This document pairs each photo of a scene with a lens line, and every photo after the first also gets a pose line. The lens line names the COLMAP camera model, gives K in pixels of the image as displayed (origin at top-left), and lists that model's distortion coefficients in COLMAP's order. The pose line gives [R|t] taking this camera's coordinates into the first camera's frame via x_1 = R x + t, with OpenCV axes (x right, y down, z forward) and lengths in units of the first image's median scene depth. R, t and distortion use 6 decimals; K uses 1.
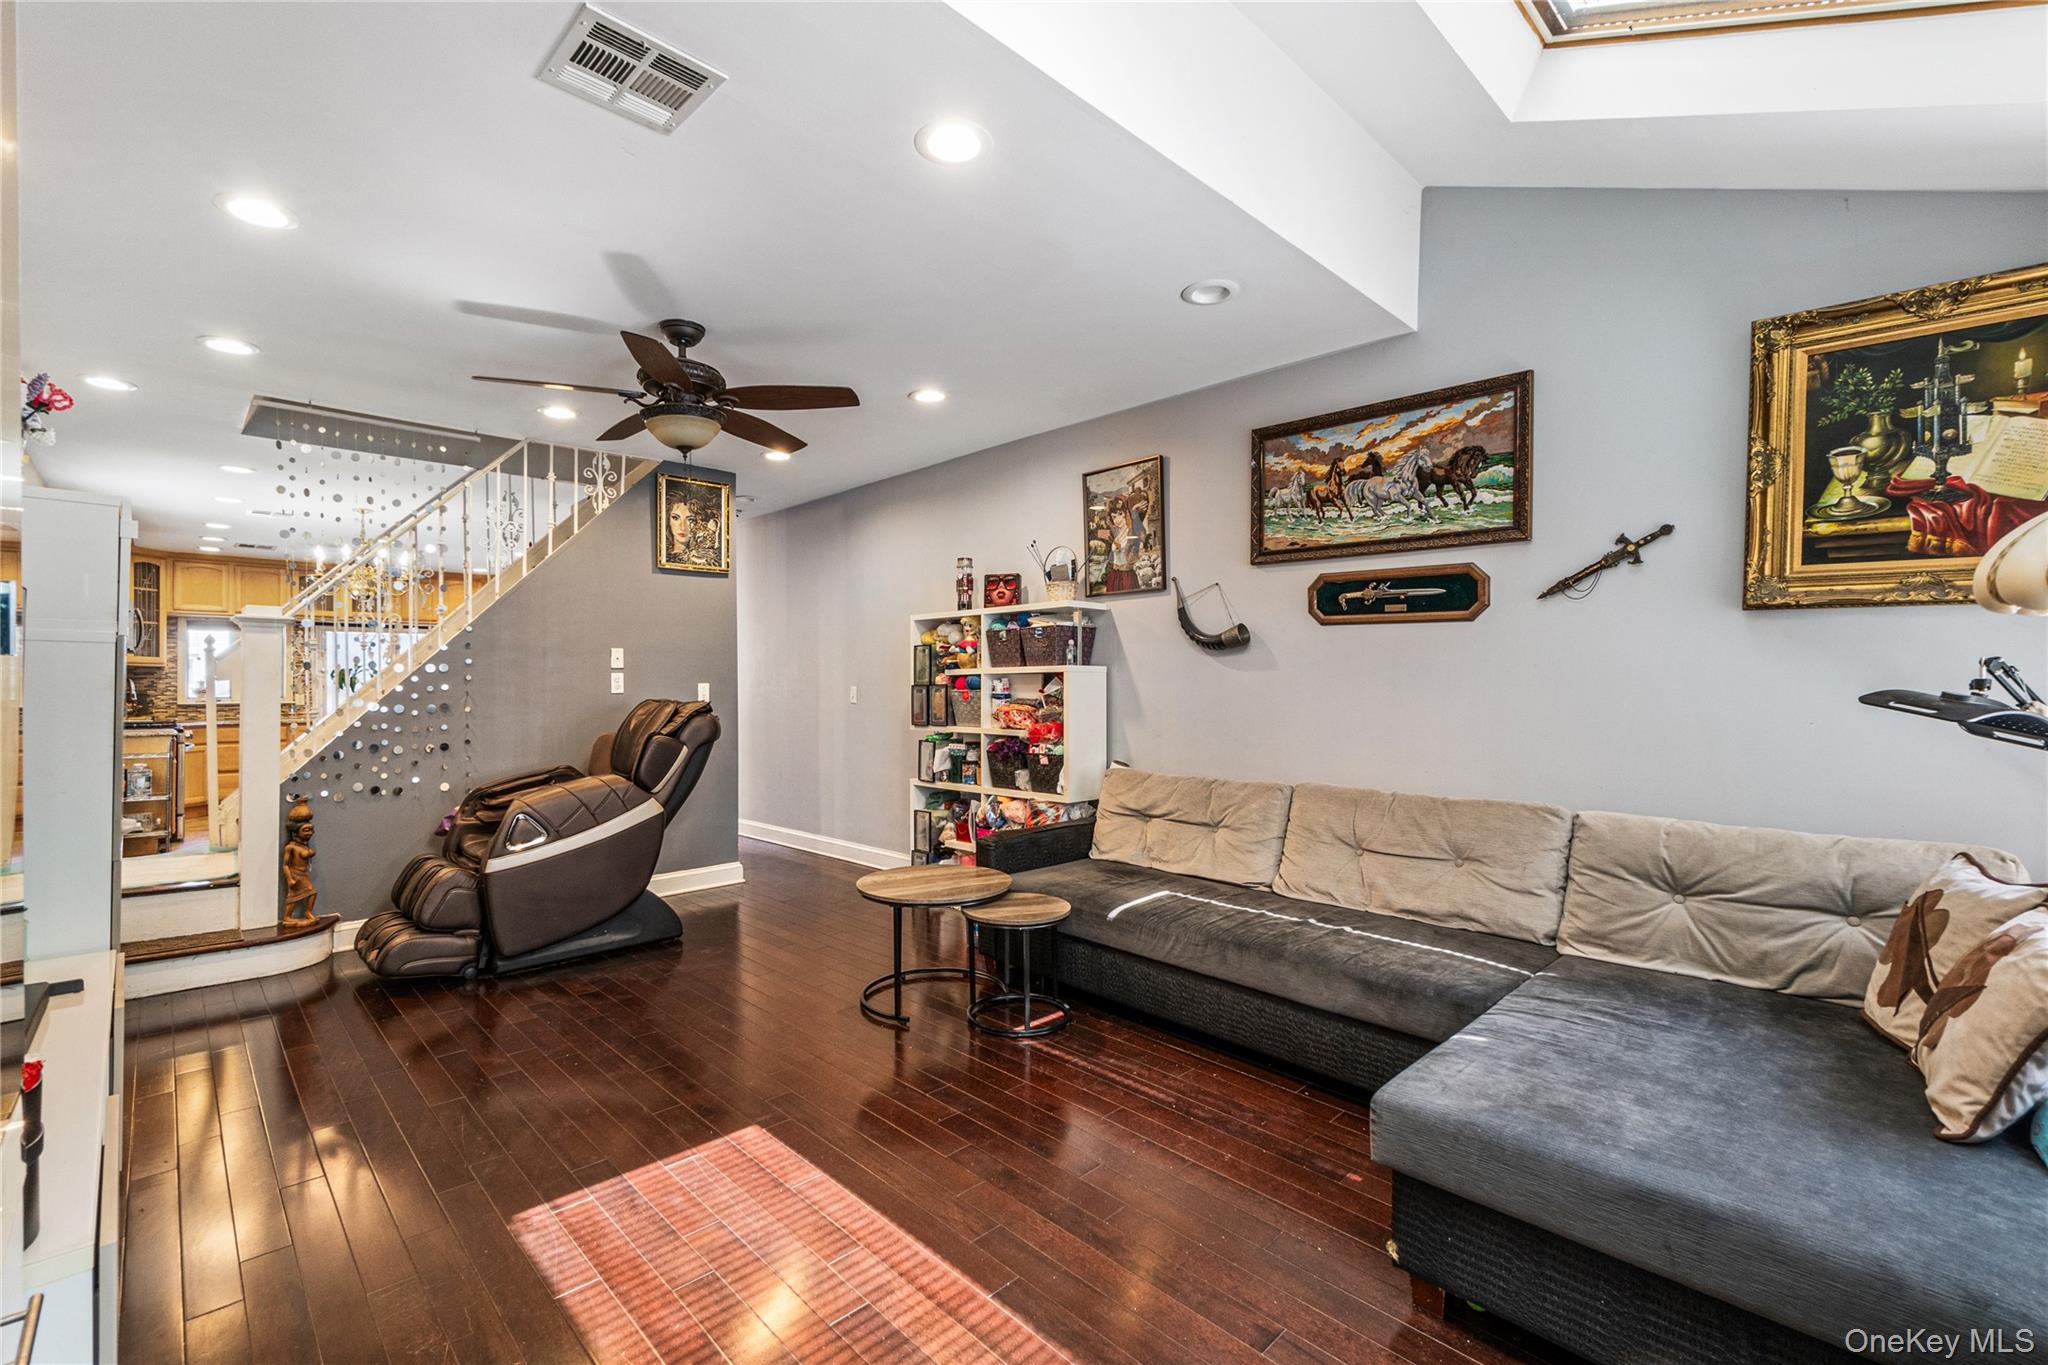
lens RADIAL K [[904.7, 0, 1023.9], [0, 904.7, 675.4], [0, 0, 1]] dist [0.000562, 0.000204]
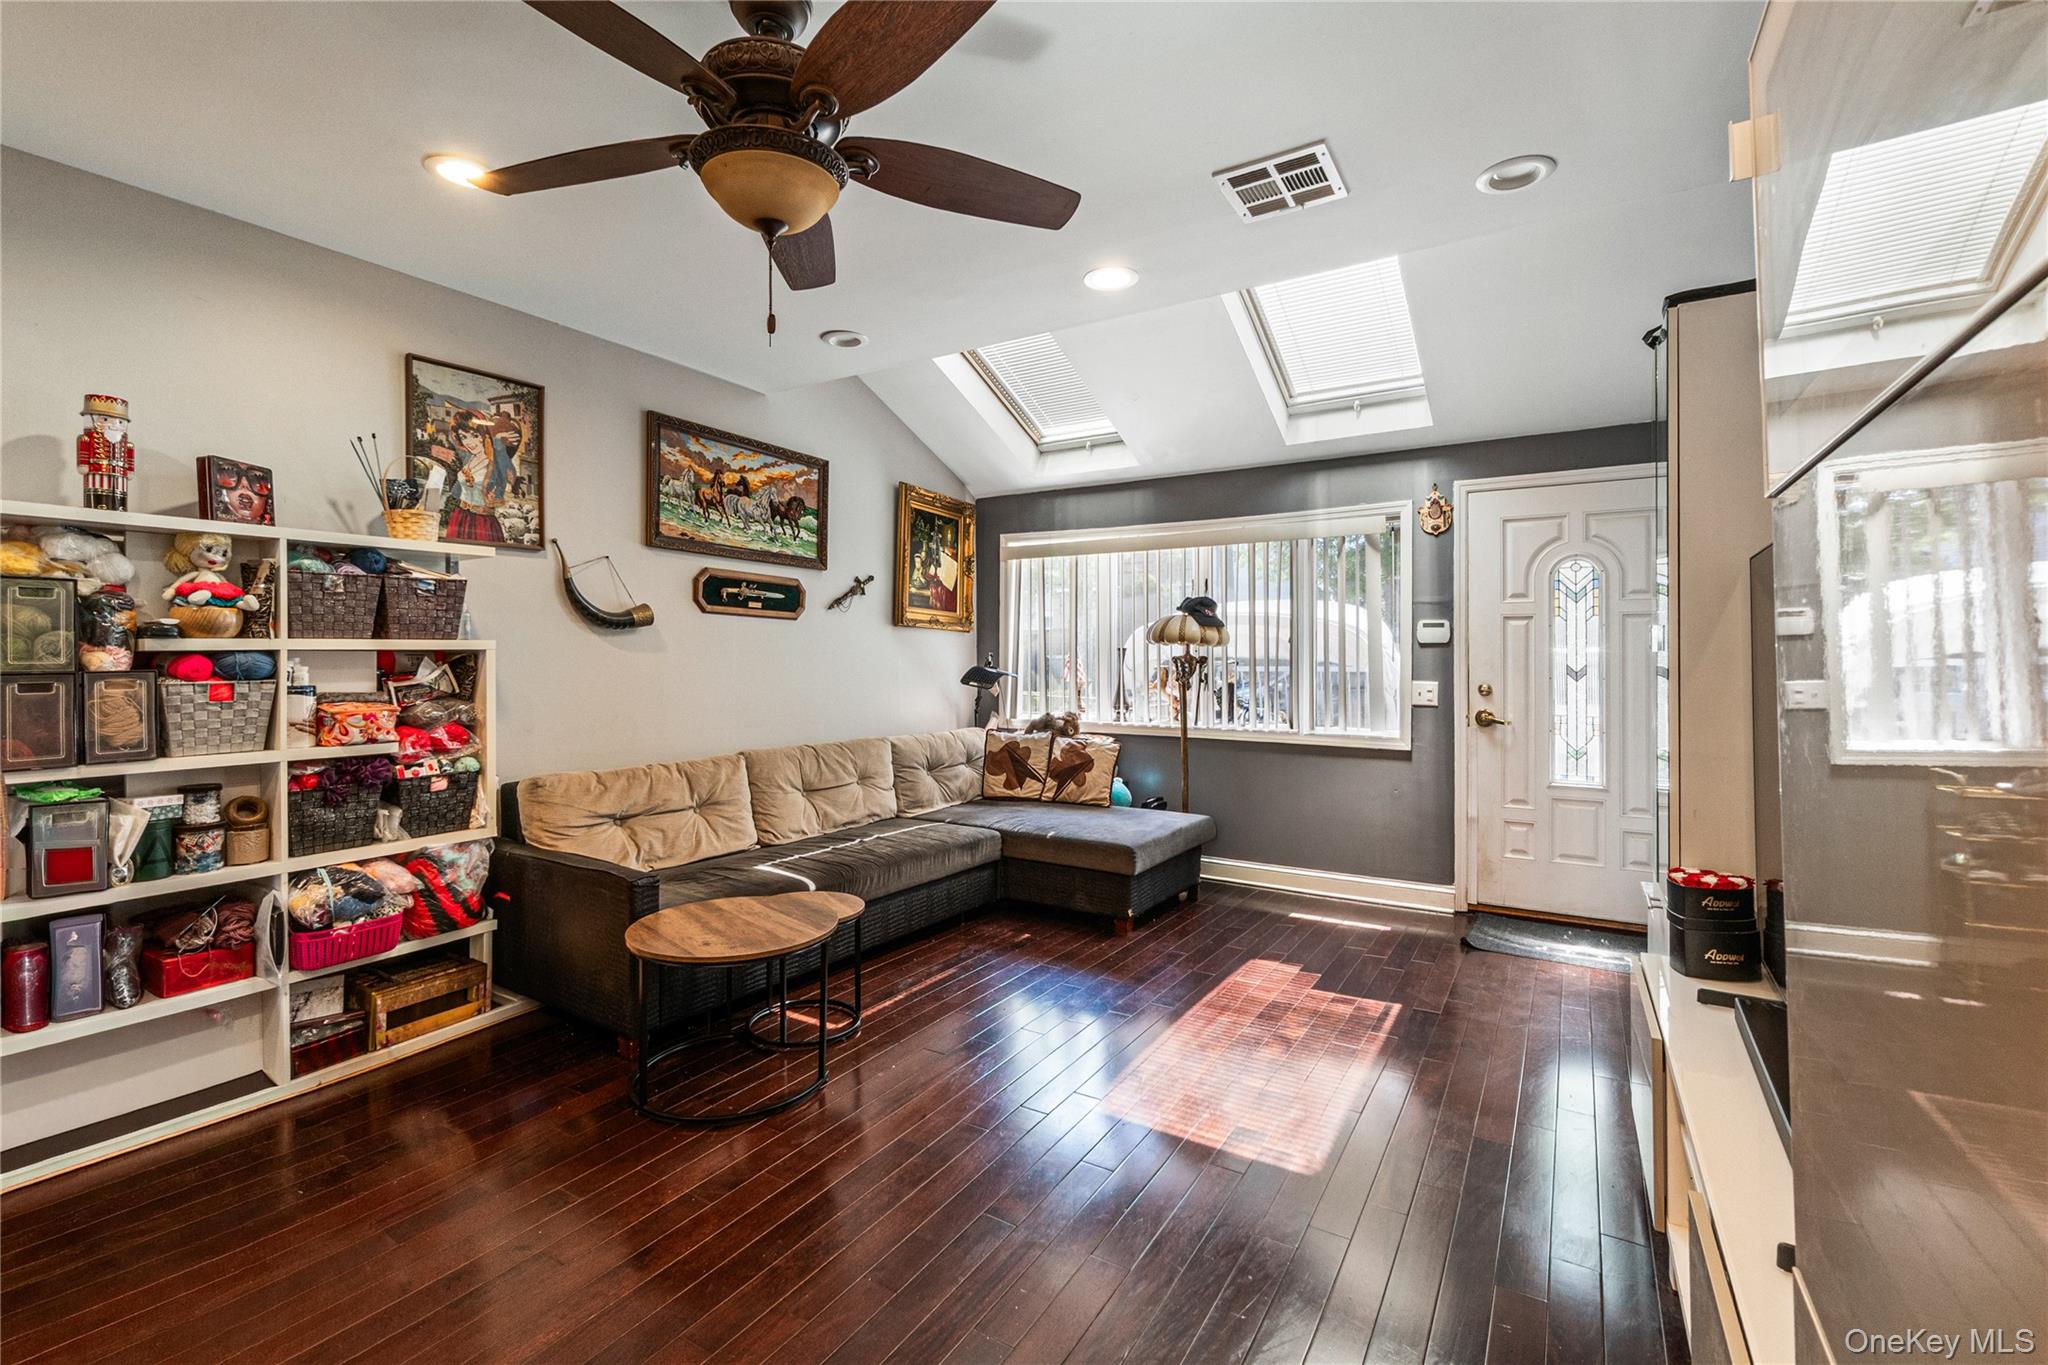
lens RADIAL K [[904.7, 0, 995.9], [0, 904.7, 653.7], [0, 0, 1]] dist [0.000562, 0.000204]
pose [[-0.234411, 0.006670, 0.972115, -0.857688], [-0.007567, 0.999934, -0.008685, 0.002385], [-0.972108, -0.009392, -0.234345, 0.920655]]
